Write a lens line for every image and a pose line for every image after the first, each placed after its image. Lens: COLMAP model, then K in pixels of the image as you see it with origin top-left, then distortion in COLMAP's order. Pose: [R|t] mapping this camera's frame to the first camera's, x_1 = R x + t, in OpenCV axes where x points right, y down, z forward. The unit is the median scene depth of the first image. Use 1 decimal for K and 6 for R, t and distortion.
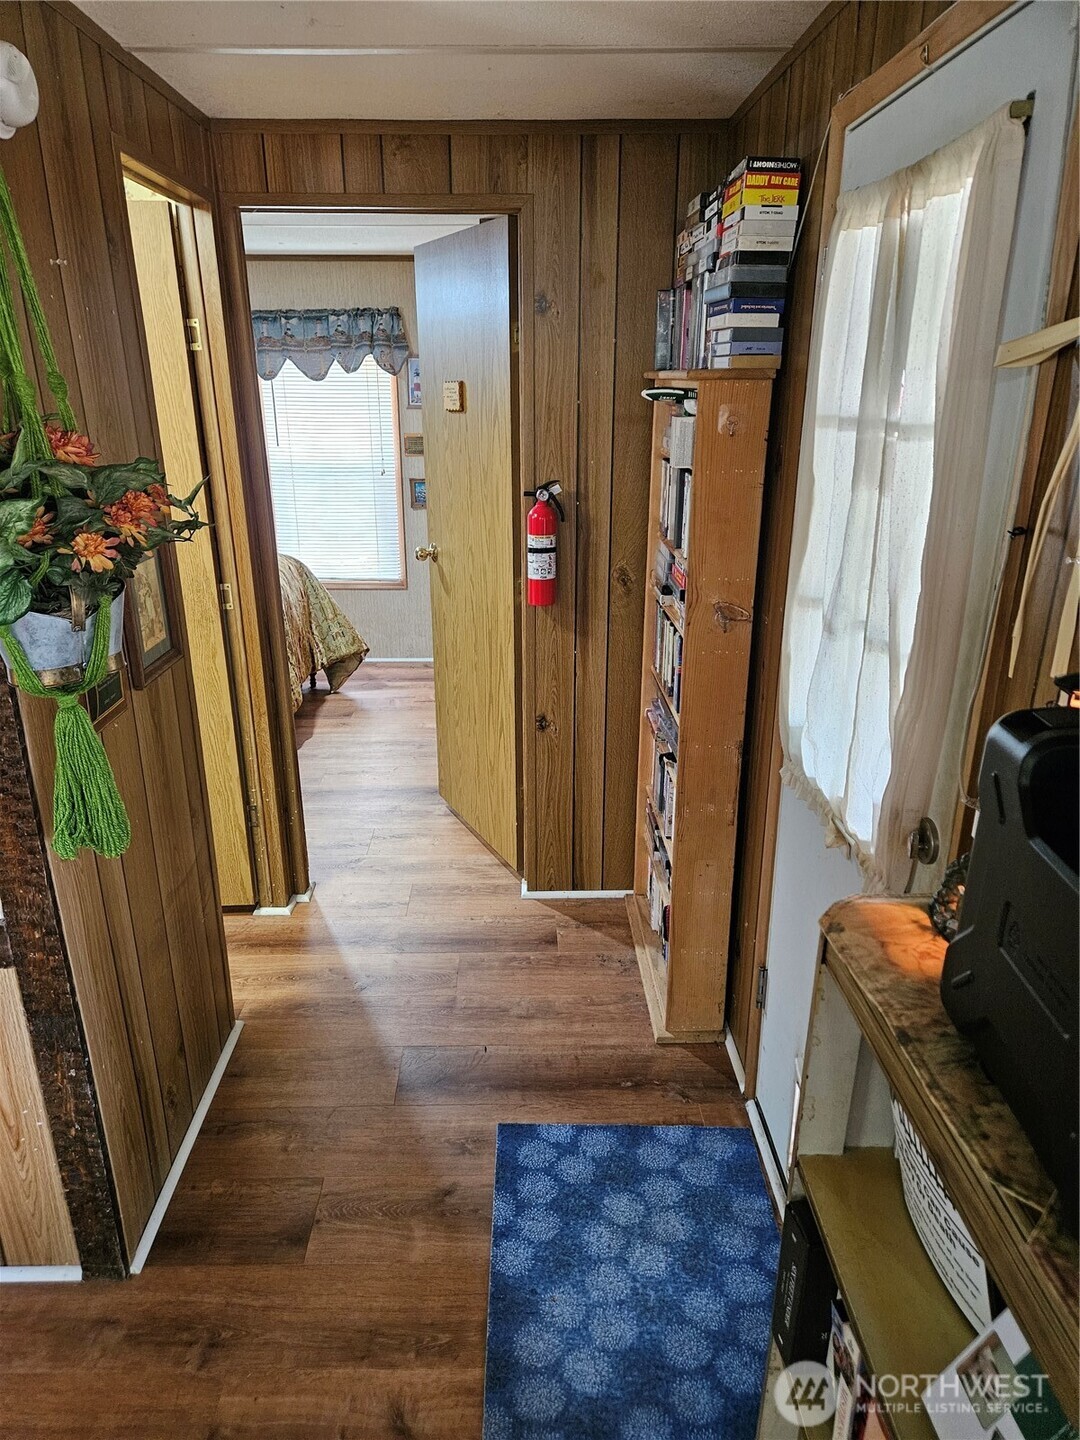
lens RADIAL K [[965.2, 0, 512.4], [0, 965.2, 737.3], [0, 0, 1]] dist [0.058233, -0.030507]
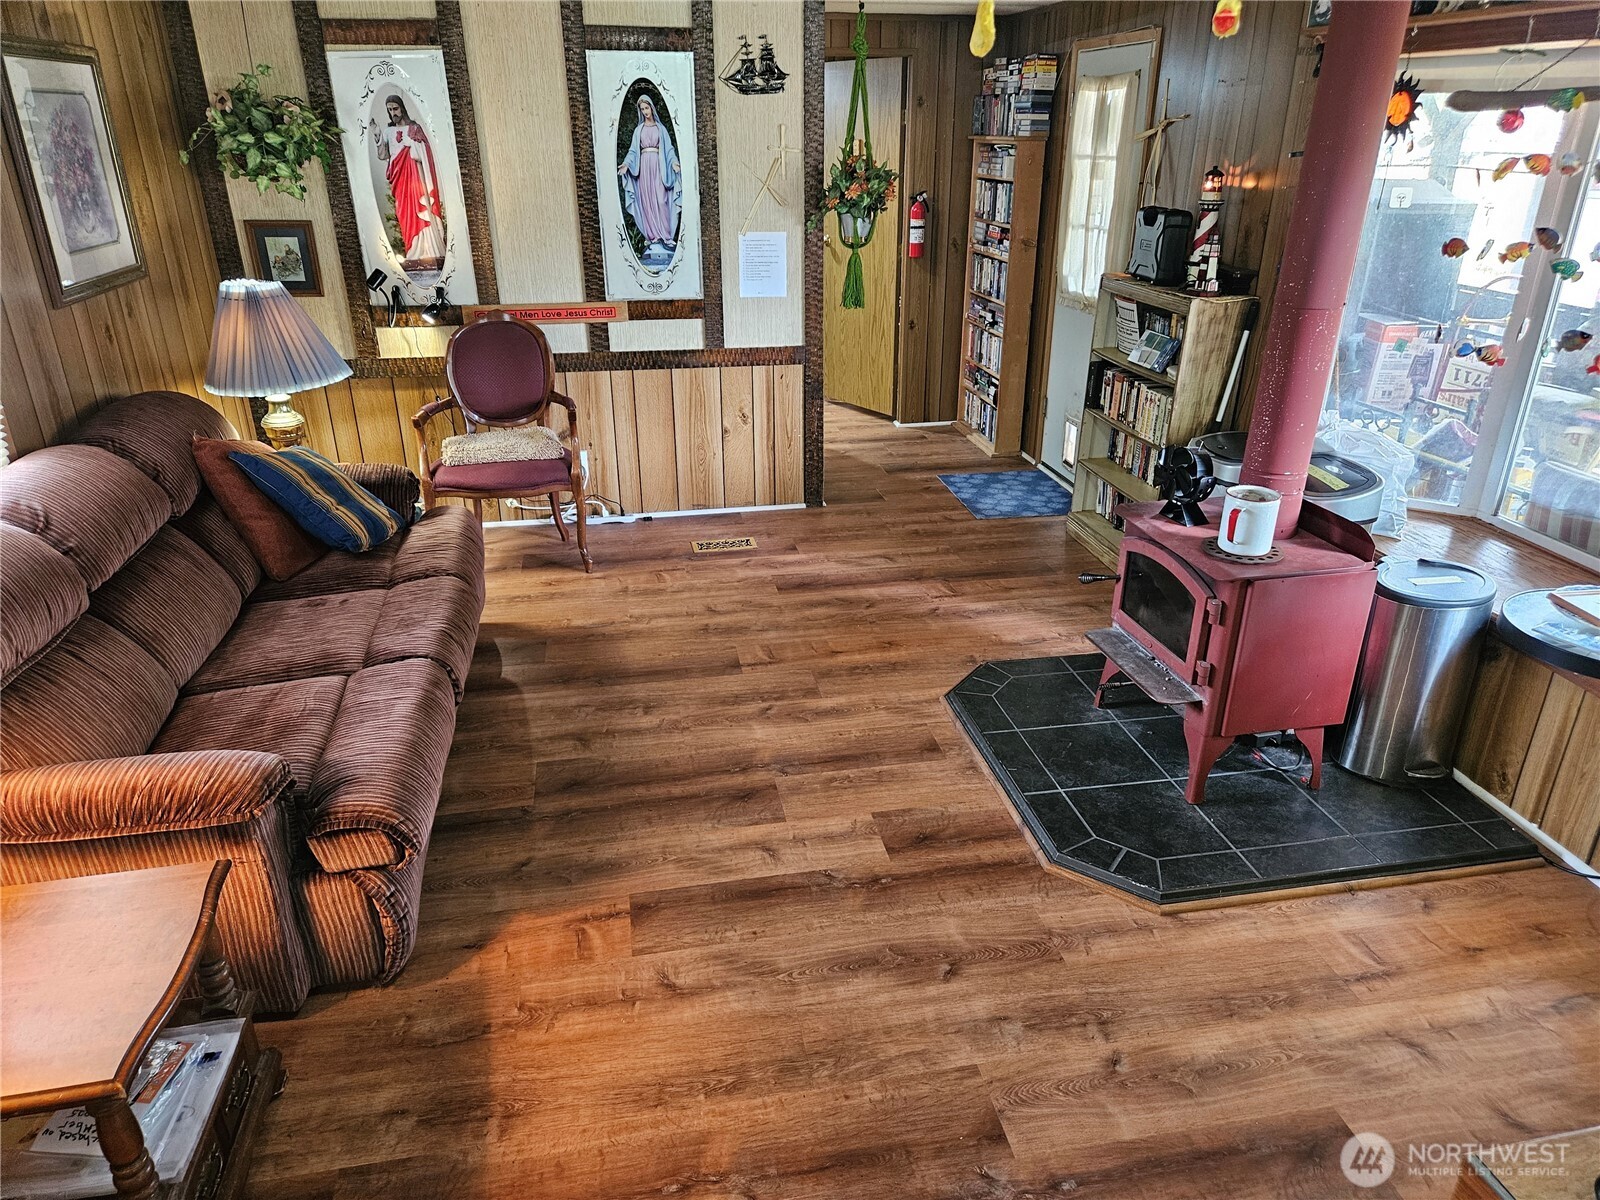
lens RADIAL K [[1072.4, 0, 810.8], [0, 1072.4, 614.1], [0, 0, 1]] dist [0.058233, -0.030507]
pose [[0.982078, -0.070655, 0.174728, -0.862750], [0.058161, 0.995439, 0.075624, 0.570295], [-0.179275, -0.064107, 0.981708, -1.632407]]
